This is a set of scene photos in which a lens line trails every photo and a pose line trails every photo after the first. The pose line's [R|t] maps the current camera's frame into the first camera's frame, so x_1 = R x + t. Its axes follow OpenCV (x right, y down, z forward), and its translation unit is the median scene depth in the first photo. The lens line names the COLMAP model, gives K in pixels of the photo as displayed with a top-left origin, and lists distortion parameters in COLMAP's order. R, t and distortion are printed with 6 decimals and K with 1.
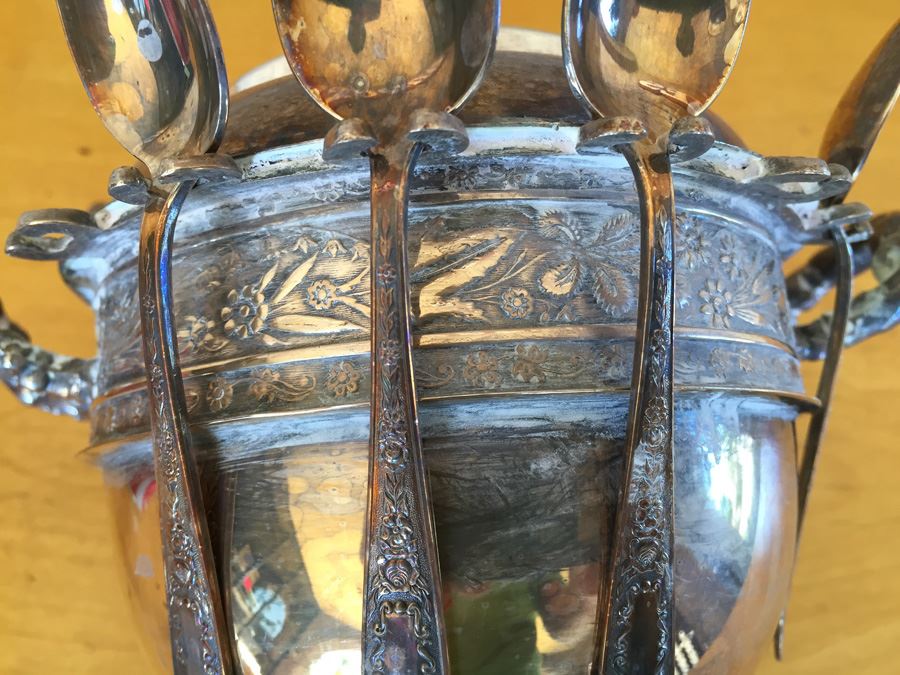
lens RADIAL K [[773.2, 0, 450.0], [0, 773.2, 337.5], [0, 0, 1]] dist [0.080894, -0.146391]
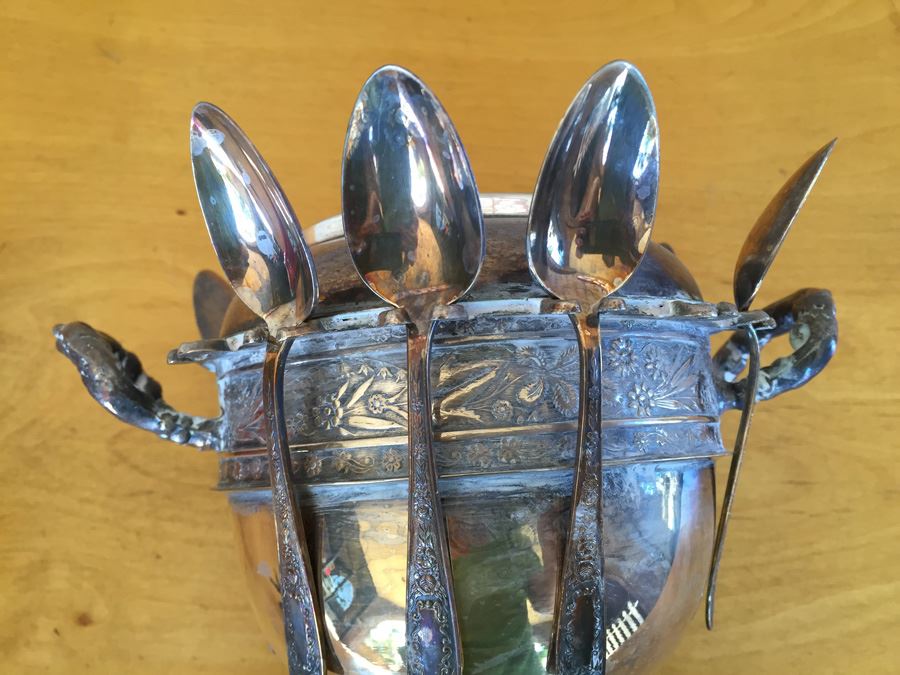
lens RADIAL K [[767.3, 0, 454.3], [0, 767.3, 331.6], [0, 0, 1]] dist [0.081341, -0.132765]
pose [[0.998601, -0.006860, -0.052438, 0.070381], [0.010041, 0.998109, 0.060638, -0.288946], [0.051923, -0.061079, 0.996781, -0.516471]]
